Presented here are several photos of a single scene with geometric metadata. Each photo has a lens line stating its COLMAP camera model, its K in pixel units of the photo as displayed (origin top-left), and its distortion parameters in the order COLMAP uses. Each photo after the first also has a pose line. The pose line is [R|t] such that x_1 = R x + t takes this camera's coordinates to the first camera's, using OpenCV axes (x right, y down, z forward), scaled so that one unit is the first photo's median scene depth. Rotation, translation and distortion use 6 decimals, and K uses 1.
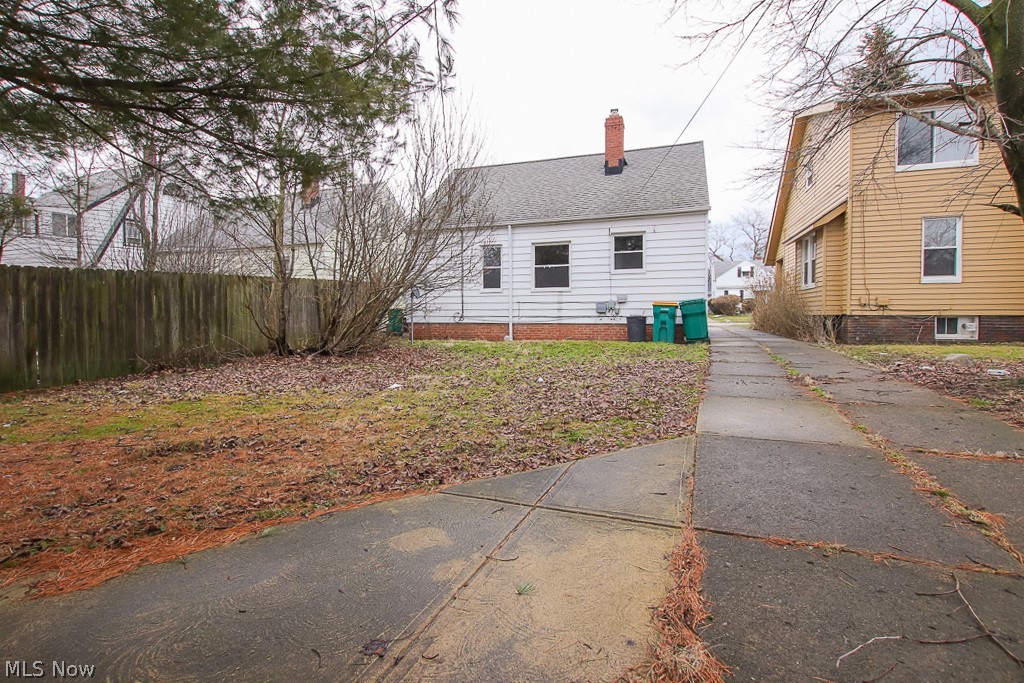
lens RADIAL K [[485.8, 0, 510.4], [0, 485.8, 320.5], [0, 0, 1]] dist [0.000993, 0.000027]
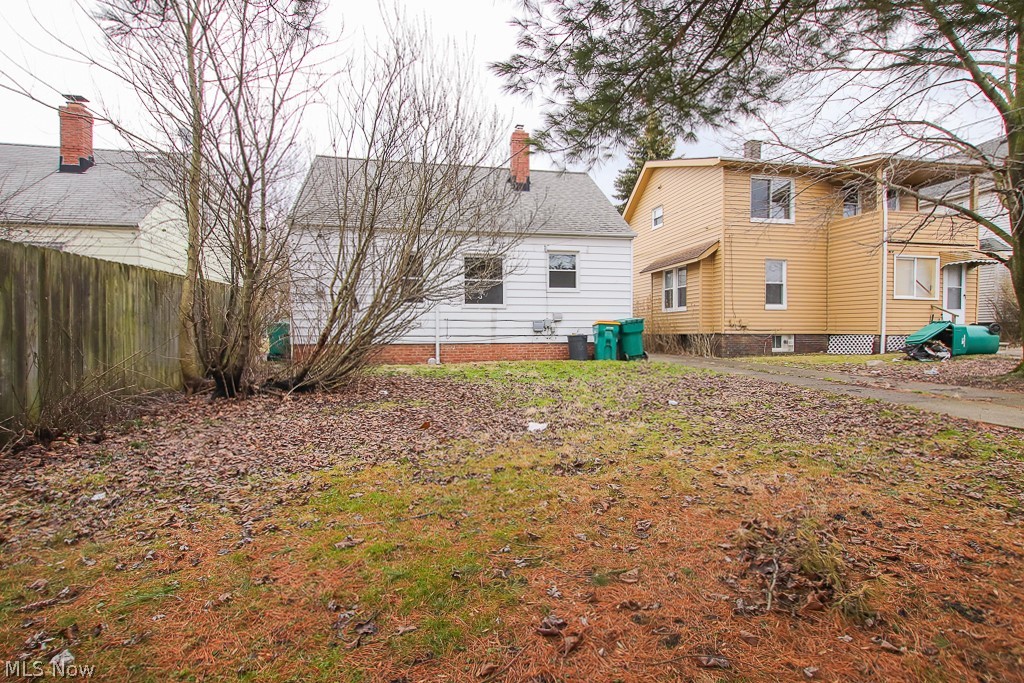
lens RADIAL K [[472.9, 0, 512.0], [0, 472.9, 341.5], [0, 0, 1]] dist [-0.002239, -0.000144]
pose [[0.864637, -0.007562, 0.502341, -0.362689], [0.009100, 0.999958, -0.000610, 0.004235], [-0.502316, 0.005099, 0.864669, 0.231726]]
